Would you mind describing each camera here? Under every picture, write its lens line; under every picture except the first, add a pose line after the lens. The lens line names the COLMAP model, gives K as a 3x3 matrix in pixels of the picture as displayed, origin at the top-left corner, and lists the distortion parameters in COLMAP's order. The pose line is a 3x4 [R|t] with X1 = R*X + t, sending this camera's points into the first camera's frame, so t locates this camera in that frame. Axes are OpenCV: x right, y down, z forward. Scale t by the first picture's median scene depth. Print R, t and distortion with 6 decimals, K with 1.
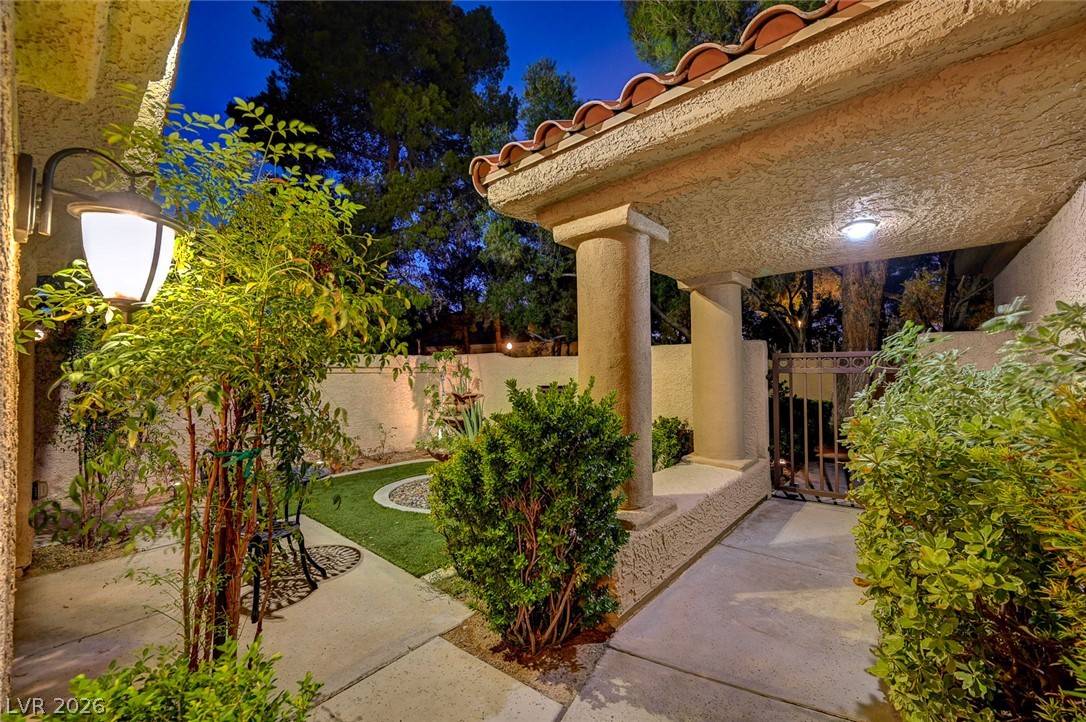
lens RADIAL K [[436.4, 0, 541.9], [0, 436.4, 364.5], [0, 0, 1]] dist [0.000445, -0.000816]
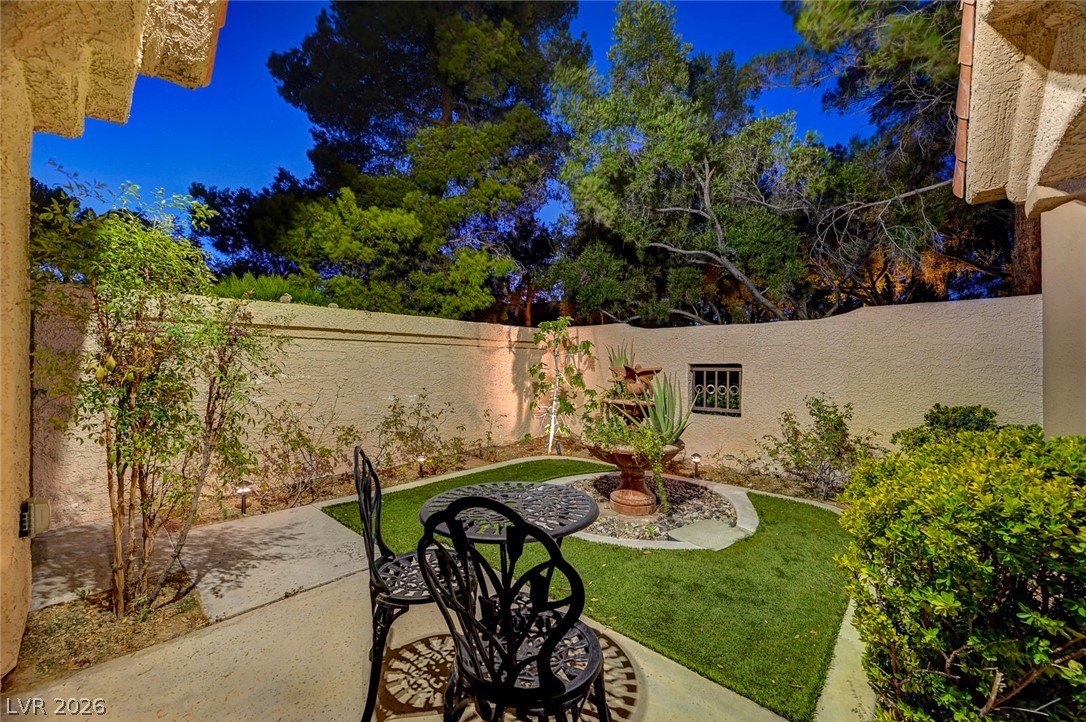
lens RADIAL K [[436.4, 0, 546.9], [0, 436.4, 364.9], [0, 0, 1]] dist [0.000445, -0.000816]
pose [[0.999402, 0.013051, -0.032007, -0.449661], [-0.012471, 0.999756, 0.018252, 0.075361], [0.032238, -0.017842, 0.999321, 0.430479]]
